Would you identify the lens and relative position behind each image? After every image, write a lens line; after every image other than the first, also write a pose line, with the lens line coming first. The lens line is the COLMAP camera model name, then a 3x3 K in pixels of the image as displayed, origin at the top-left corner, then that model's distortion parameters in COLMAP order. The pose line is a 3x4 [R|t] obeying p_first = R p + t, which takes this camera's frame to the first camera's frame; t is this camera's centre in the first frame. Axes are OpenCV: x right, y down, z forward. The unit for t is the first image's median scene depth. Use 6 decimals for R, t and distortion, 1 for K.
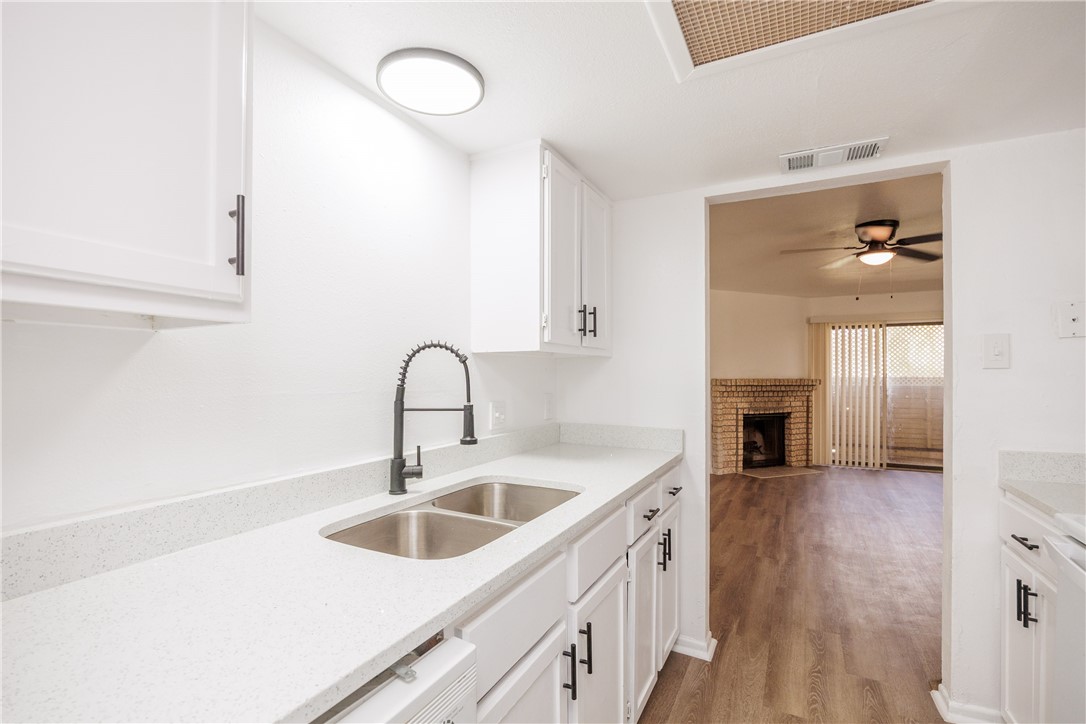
lens RADIAL K [[493.6, 0, 537.6], [0, 493.6, 371.1], [0, 0, 1]] dist [-0.017238, 0.001497]
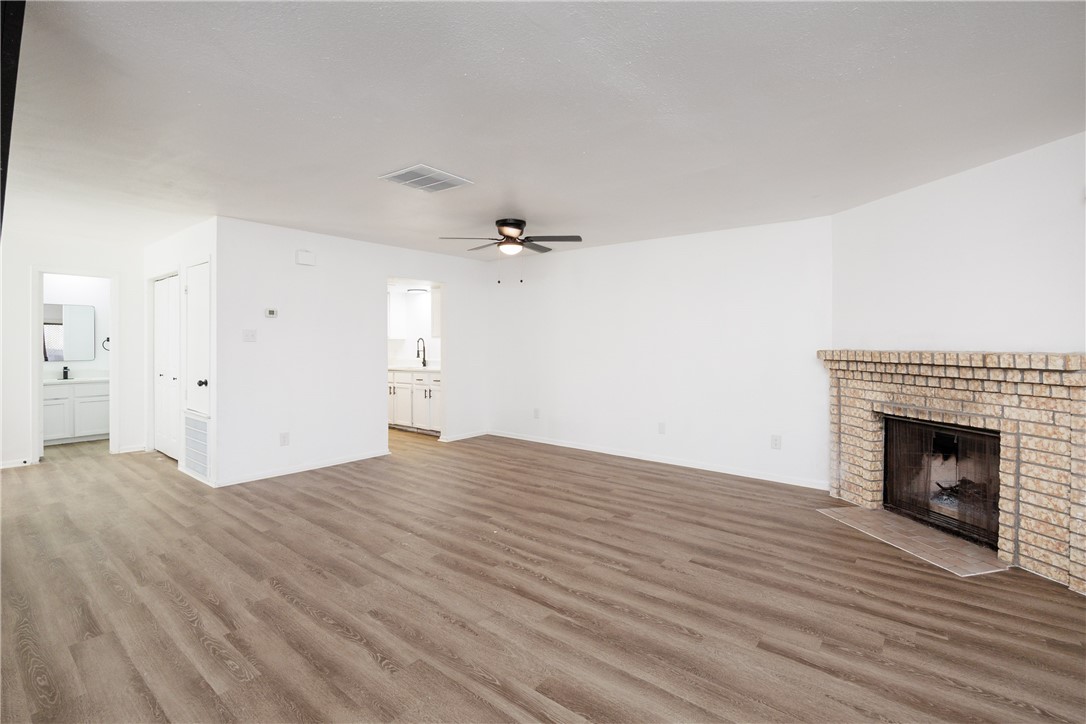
lens RADIAL K [[493.6, 0, 544.9], [0, 493.6, 338.2], [0, 0, 1]] dist [-0.017238, 0.001497]
pose [[-0.177059, -0.013166, -0.984112, 2.047777], [0.005328, 0.999883, -0.014335, 0.014706], [0.984186, -0.007781, -0.176968, 1.406115]]
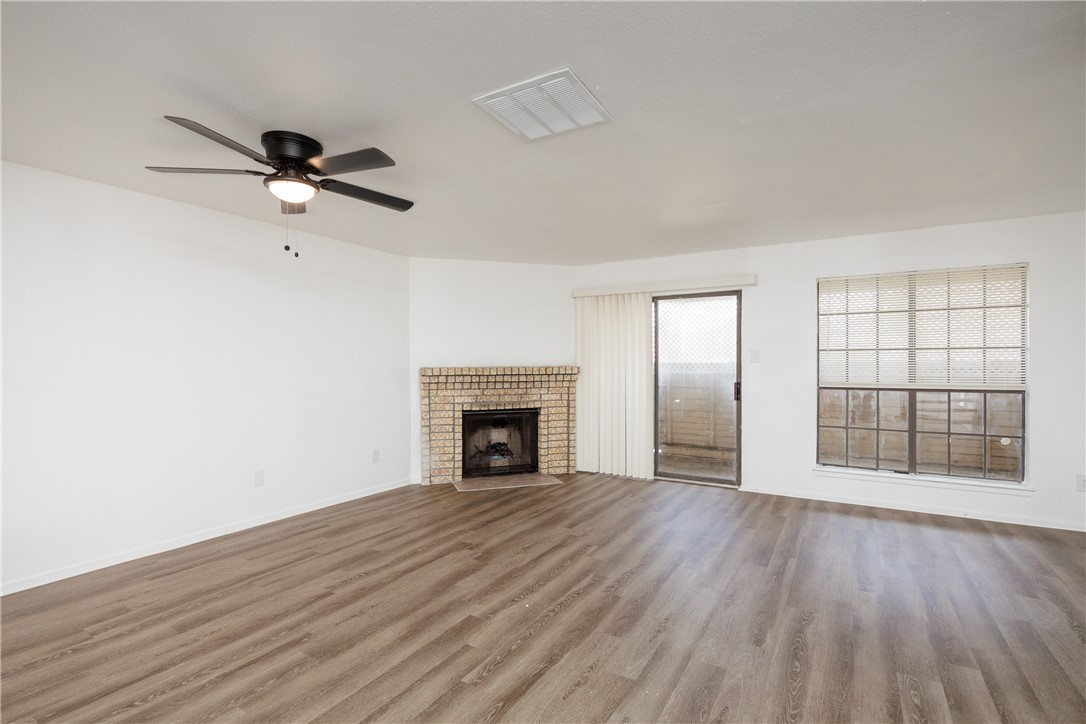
lens RADIAL K [[493.6, 0, 544.8], [0, 493.6, 371.5], [0, 0, 1]] dist [-0.017238, 0.001497]
pose [[0.998088, -0.007387, -0.061364, 1.171853], [0.009067, 0.999590, 0.027153, 0.004579], [0.061138, -0.027658, 0.997746, 0.388689]]
